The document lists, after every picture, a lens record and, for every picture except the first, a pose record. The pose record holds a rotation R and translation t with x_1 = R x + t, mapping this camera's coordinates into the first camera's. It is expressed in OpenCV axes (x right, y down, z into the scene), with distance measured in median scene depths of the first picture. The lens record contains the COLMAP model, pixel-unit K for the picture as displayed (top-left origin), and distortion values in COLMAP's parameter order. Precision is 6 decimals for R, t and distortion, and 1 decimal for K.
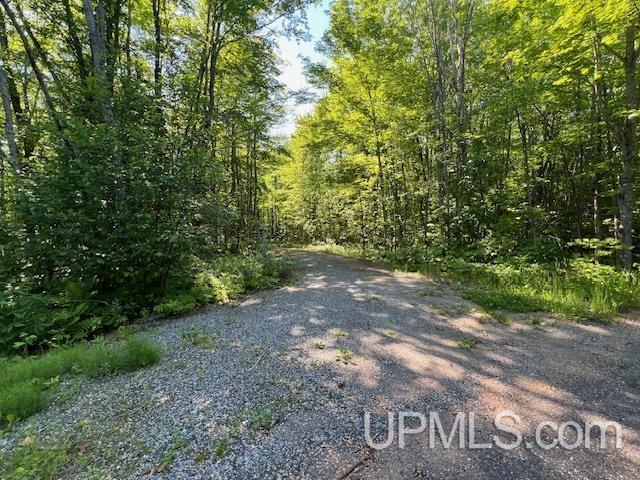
lens RADIAL K [[256.6, 0, 319.9], [0, 256.6, 239.1], [0, 0, 1]] dist [-0.000354, -0.000294]
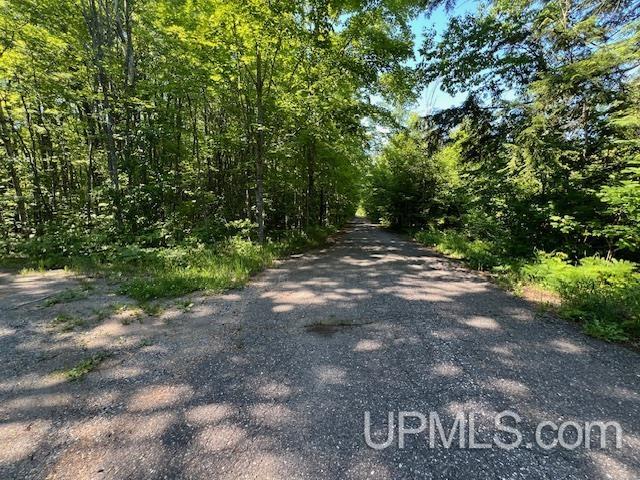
lens RADIAL K [[256.6, 0, 320.1], [0, 256.6, 240.6], [0, 0, 1]] dist [-0.000354, -0.000294]
pose [[0.483112, -0.072560, 0.872547, 0.167407], [0.010429, 0.996966, 0.077132, 0.006569], [-0.875497, -0.028164, 0.482403, 0.060338]]
